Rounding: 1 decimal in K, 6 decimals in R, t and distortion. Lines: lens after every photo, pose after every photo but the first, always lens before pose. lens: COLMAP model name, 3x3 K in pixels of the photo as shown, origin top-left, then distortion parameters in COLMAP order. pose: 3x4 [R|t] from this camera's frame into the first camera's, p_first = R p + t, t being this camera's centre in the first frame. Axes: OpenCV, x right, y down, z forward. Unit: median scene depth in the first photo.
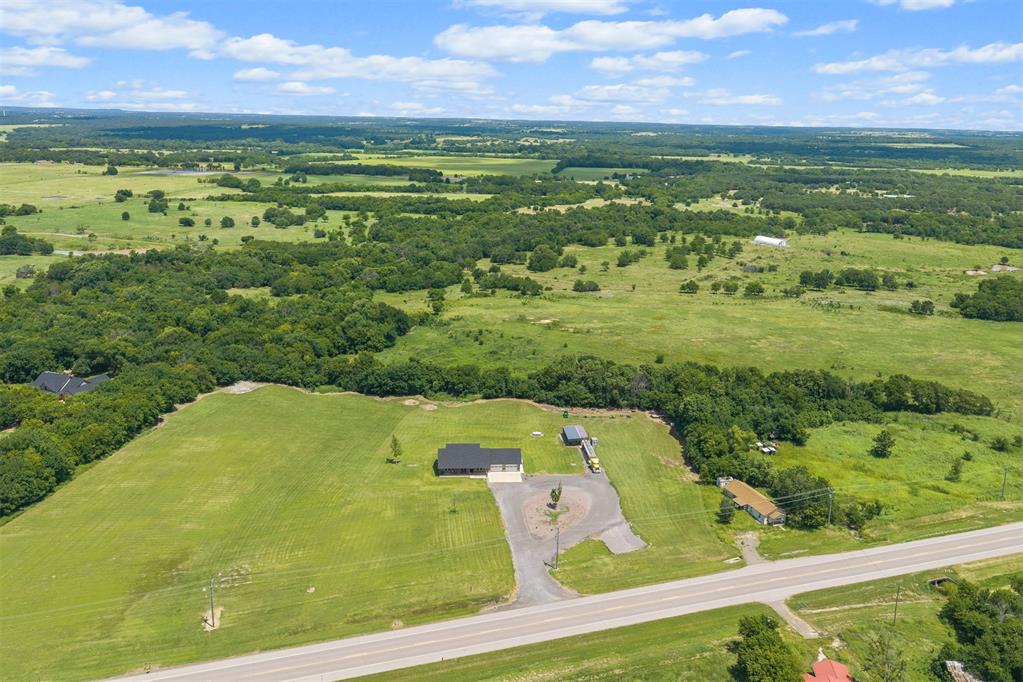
lens RADIAL K [[858.5, 0, 542.1], [0, 858.5, 387.7], [0, 0, 1]] dist [0.009477, -0.000325]
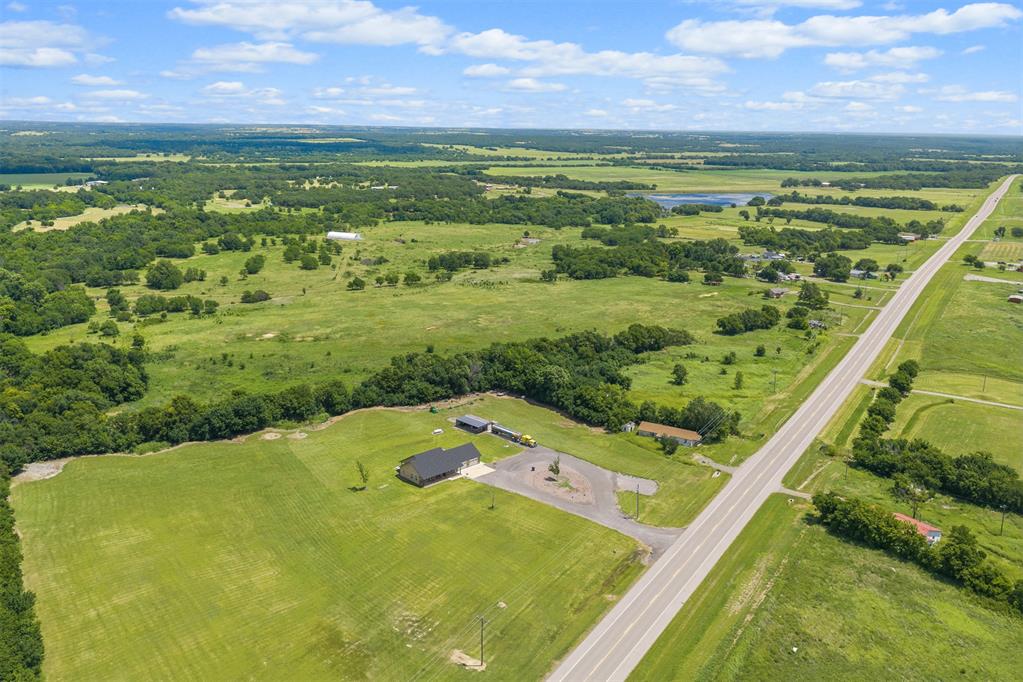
lens RADIAL K [[808.4, 0, 542.5], [0, 808.4, 452.5], [0, 0, 1]] dist [0.022713, -0.006462]
pose [[0.777791, -0.249258, 0.576985, -0.531020], [0.196186, 0.968415, 0.153892, -0.052299], [-0.597120, -0.006500, 0.802126, 0.158037]]
